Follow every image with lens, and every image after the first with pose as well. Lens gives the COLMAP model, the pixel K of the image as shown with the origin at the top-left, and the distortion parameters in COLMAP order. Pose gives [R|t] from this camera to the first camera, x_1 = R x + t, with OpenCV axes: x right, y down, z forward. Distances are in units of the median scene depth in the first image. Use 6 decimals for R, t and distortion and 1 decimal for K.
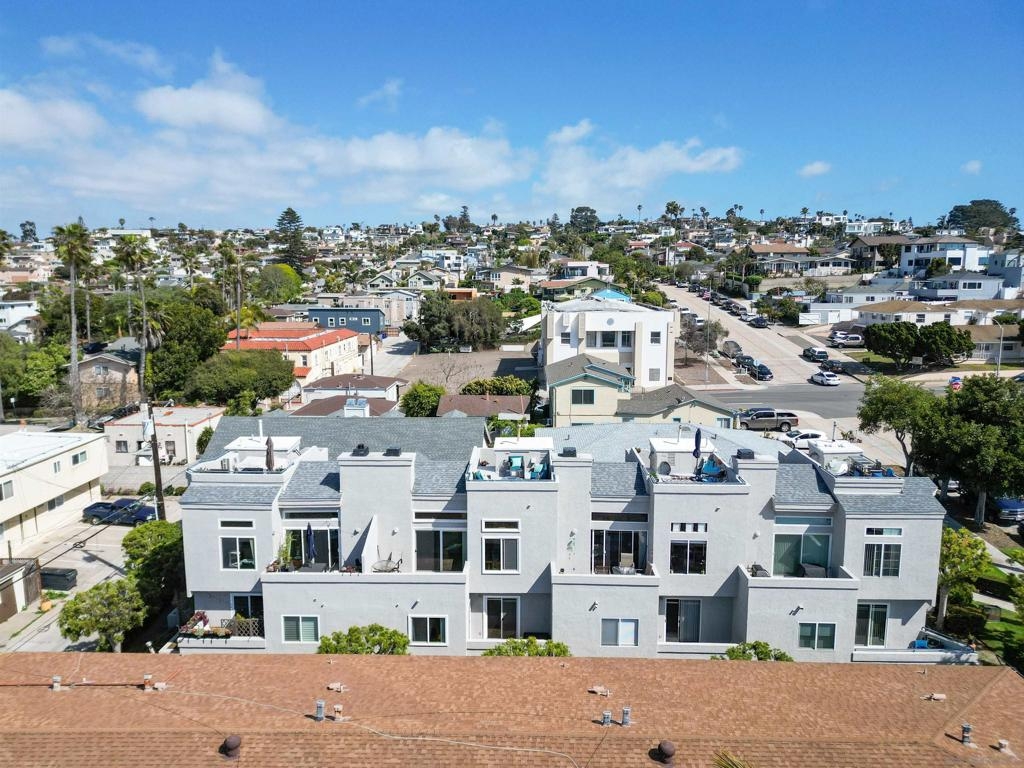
lens RADIAL K [[714.4, 0, 512.0], [0, 714.4, 384.0], [0, 0, 1]] dist [0.095054, -0.109914]
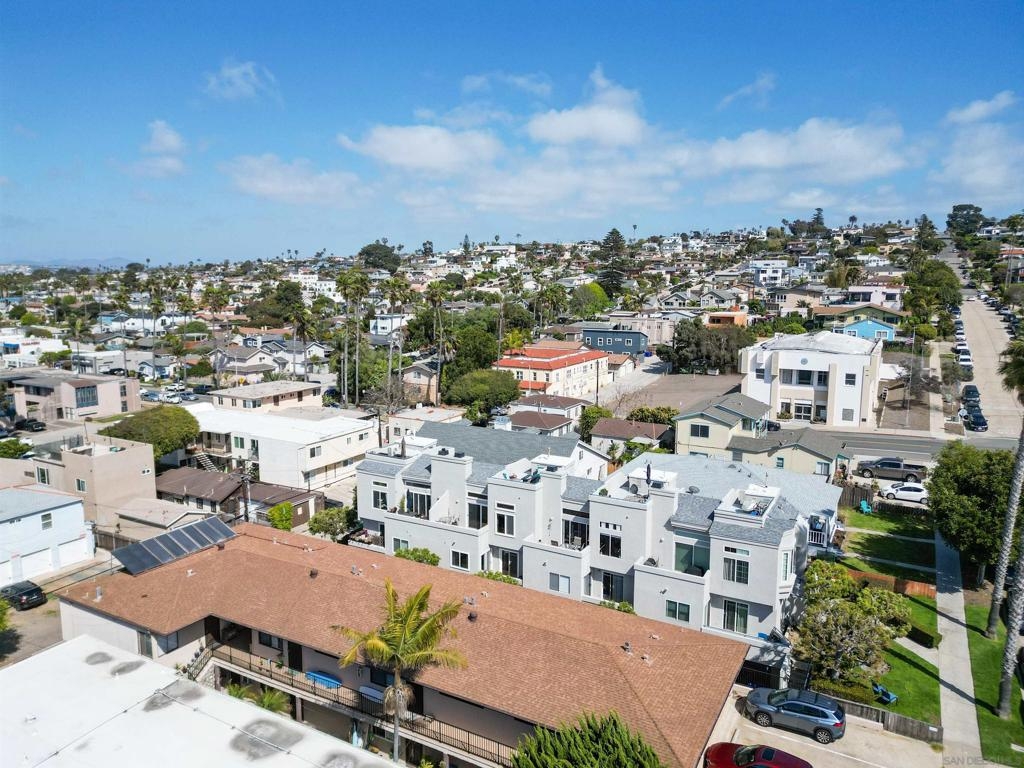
lens RADIAL K [[714.4, 0, 512.0], [0, 714.4, 384.0], [0, 0, 1]] dist [0.095054, -0.109914]
pose [[0.886776, 0.073448, -0.456326, 0.243498], [-0.074545, 0.997095, 0.015625, -0.037614], [0.456148, 0.020161, 0.889675, -0.157346]]
